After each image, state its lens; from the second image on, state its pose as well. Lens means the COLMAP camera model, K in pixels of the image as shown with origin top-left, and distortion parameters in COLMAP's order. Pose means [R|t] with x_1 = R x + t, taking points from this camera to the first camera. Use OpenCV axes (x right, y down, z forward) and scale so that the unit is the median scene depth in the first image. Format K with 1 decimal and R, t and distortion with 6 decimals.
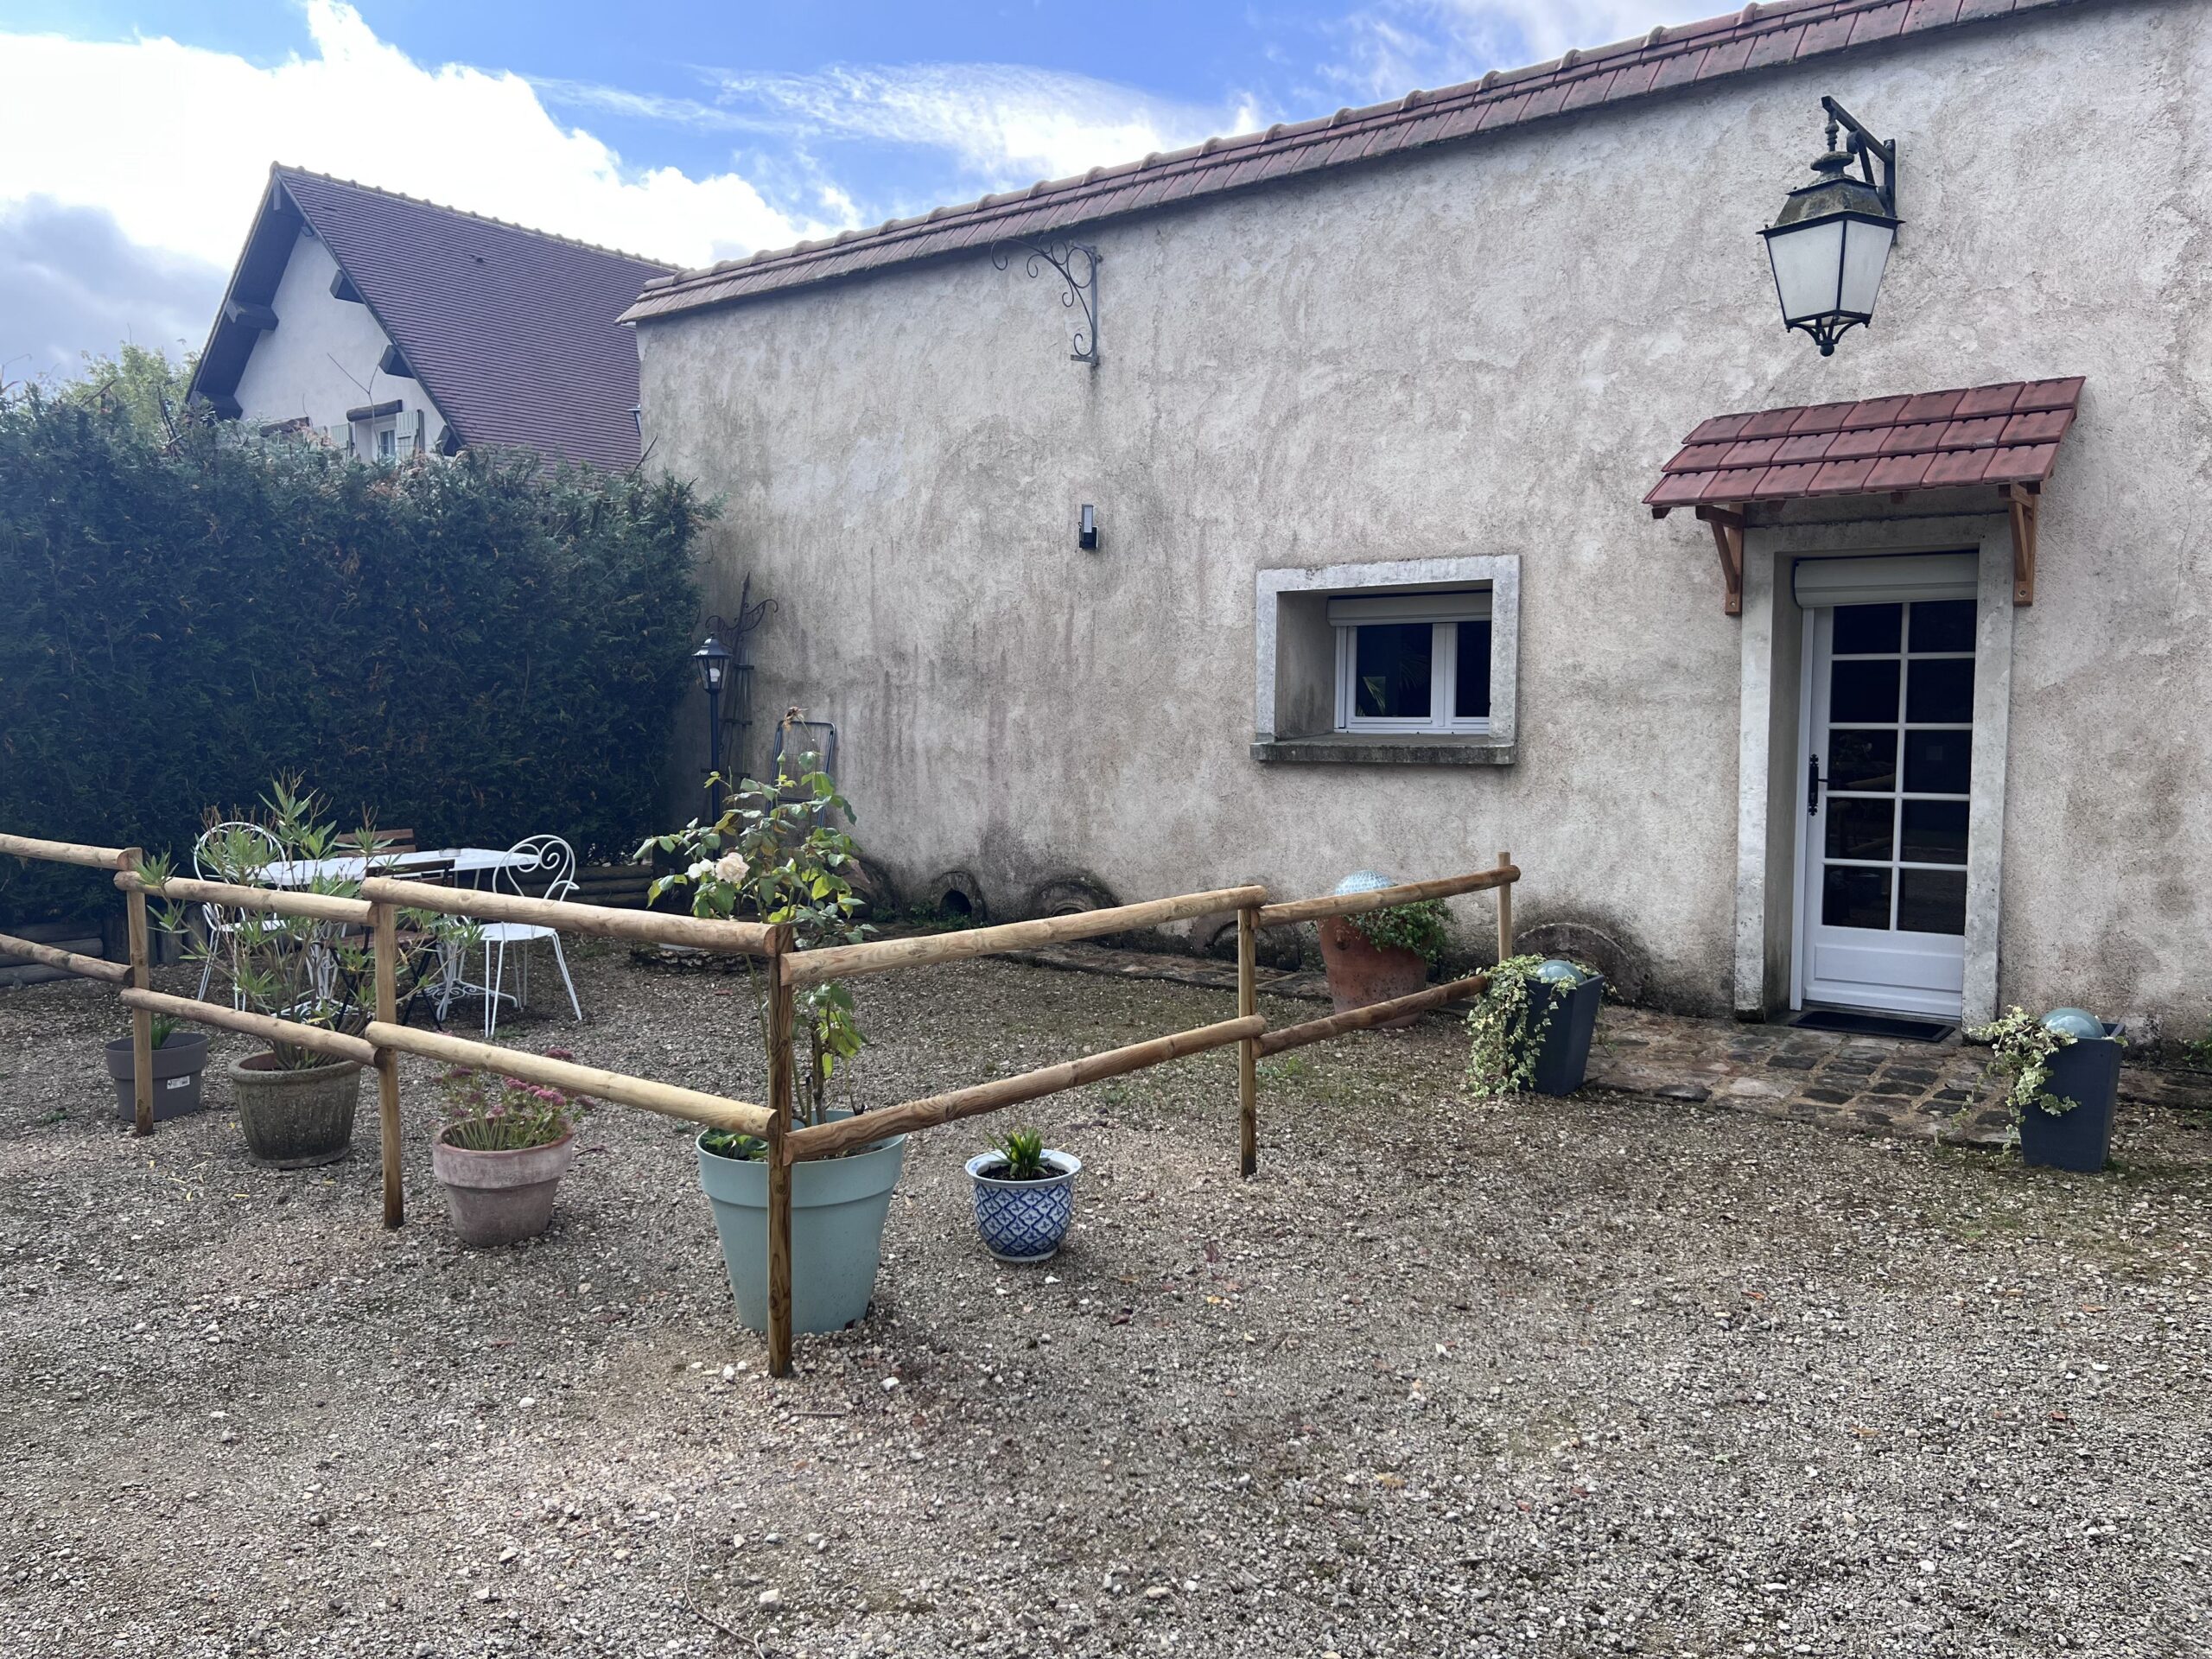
lens RADIAL K [[1684.9, 0, 1108.6], [0, 1684.9, 861.7], [0, 0, 1]] dist [0.196569, -0.462850]
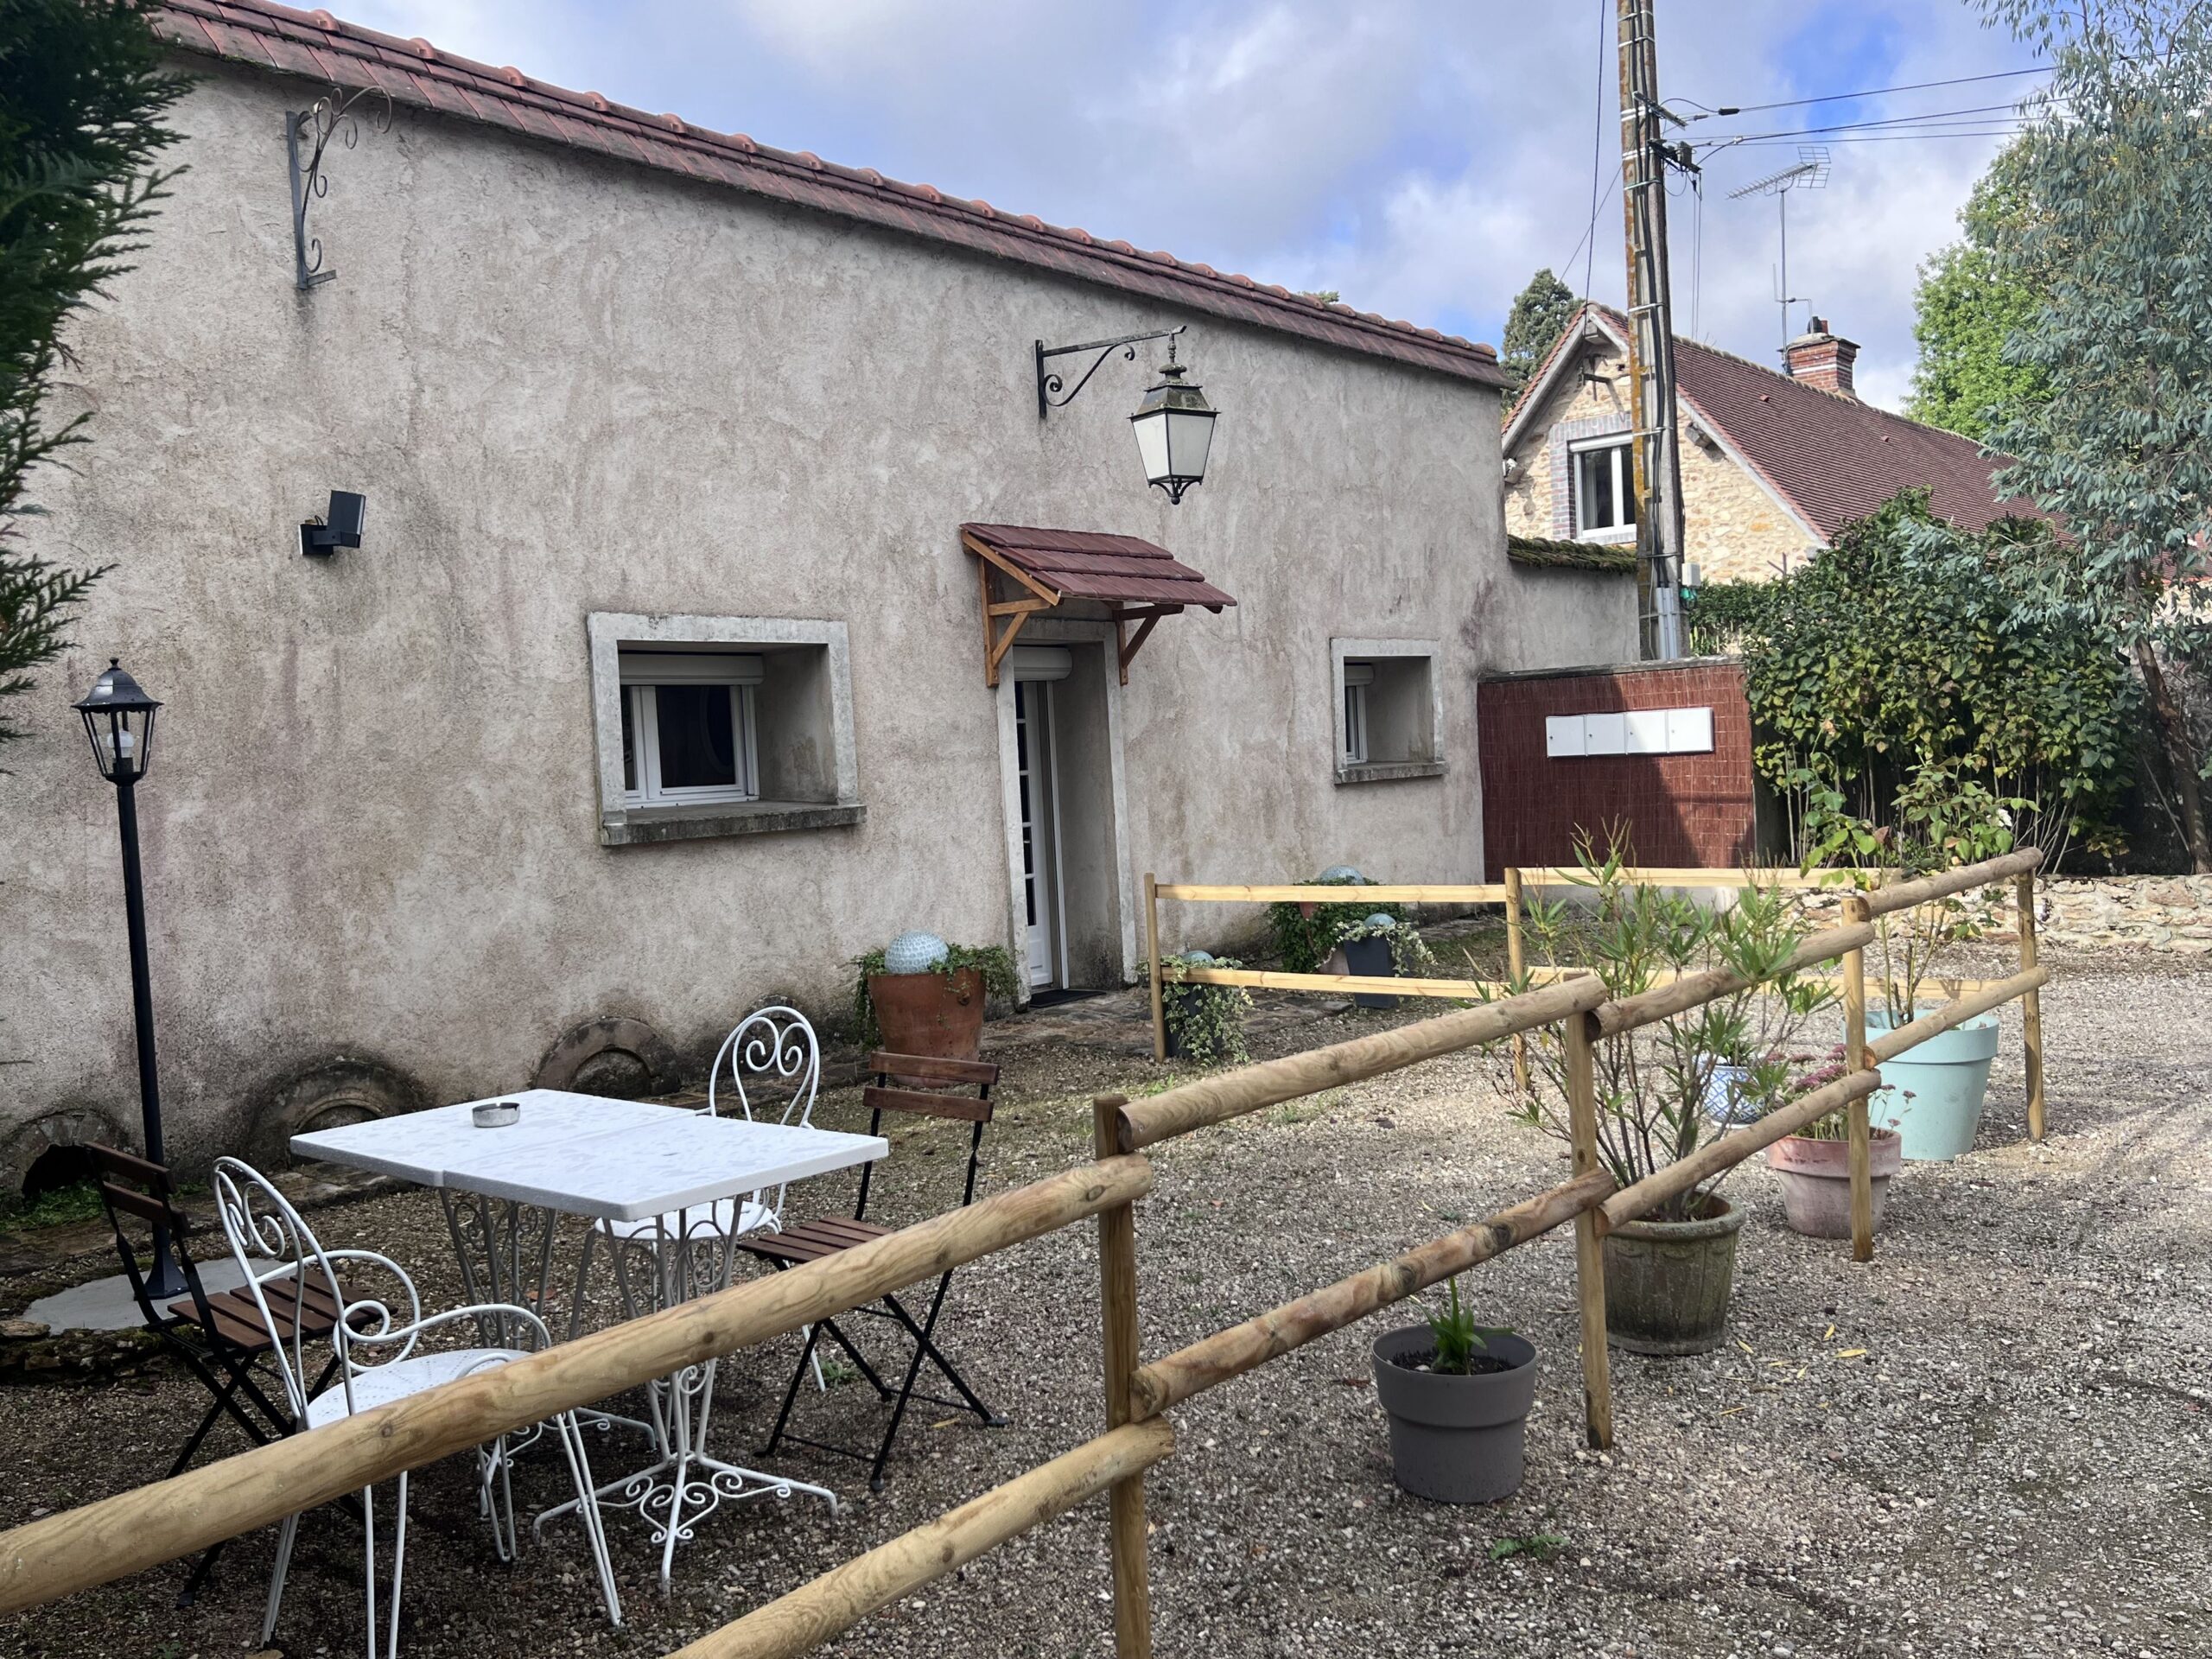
lens RADIAL K [[1929.6, 0, 1106.0], [0, 1929.6, 829.5], [0, 0, 1]] dist [0.163321, -0.289563]
pose [[0.009324, -0.047659, 0.998820, -0.833211], [0.137792, 0.989396, 0.045923, -0.077557], [-0.990417, 0.137201, 0.015792, 0.748313]]
